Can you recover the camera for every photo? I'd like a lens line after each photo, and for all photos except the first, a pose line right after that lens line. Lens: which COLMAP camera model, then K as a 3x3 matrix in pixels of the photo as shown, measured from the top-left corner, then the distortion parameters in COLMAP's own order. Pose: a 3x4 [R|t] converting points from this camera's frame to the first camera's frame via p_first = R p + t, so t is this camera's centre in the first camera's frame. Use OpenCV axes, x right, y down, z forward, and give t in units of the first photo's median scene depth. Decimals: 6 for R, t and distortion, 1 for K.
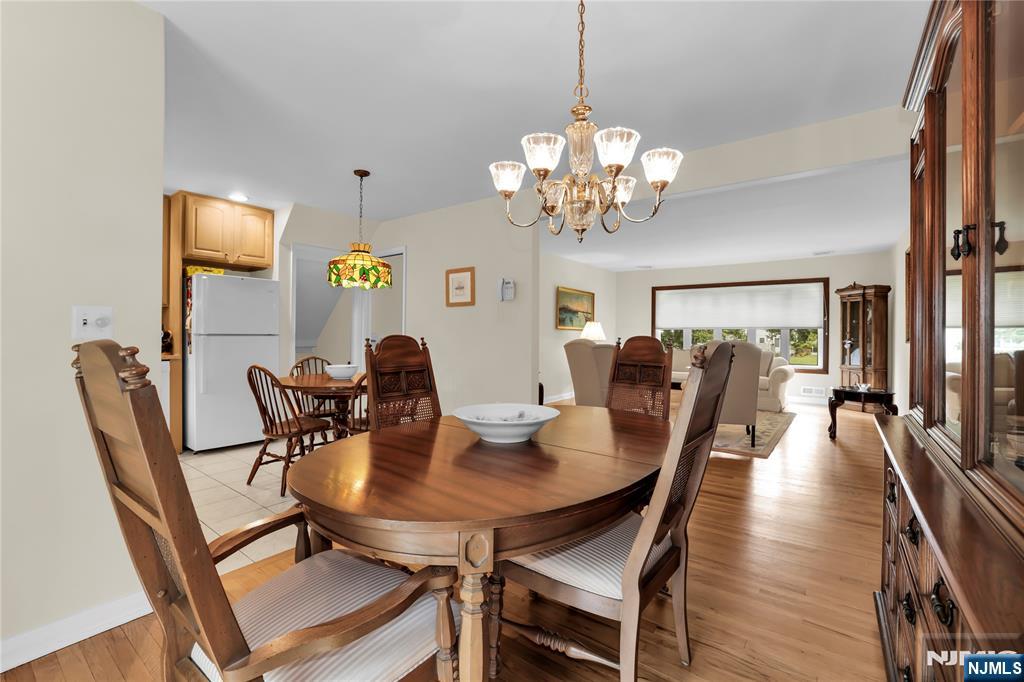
lens RADIAL K [[443.5, 0, 520.8], [0, 443.5, 335.4], [0, 0, 1]] dist [-0.033725, 0.012259]
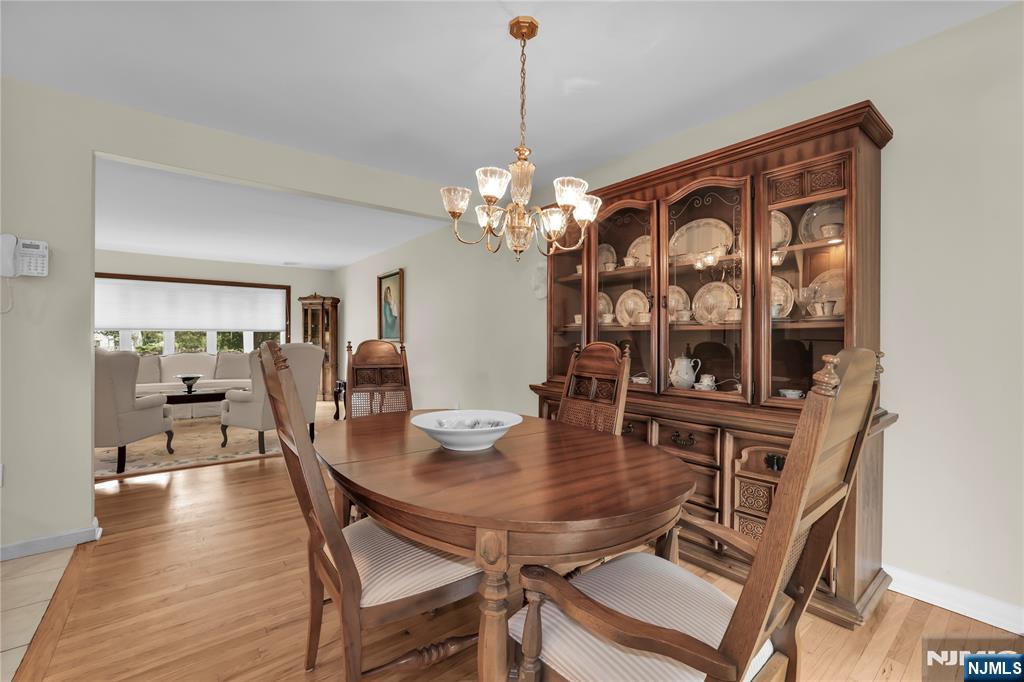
lens RADIAL K [[445.8, 0, 502.4], [0, 445.8, 336.8], [0, 0, 1]] dist [-0.021793, 0.005183]
pose [[0.287826, -0.001732, 0.957681, -0.238939], [0.003164, 0.999995, 0.000857, -0.001814], [-0.957677, 0.002783, 0.287830, 0.161606]]
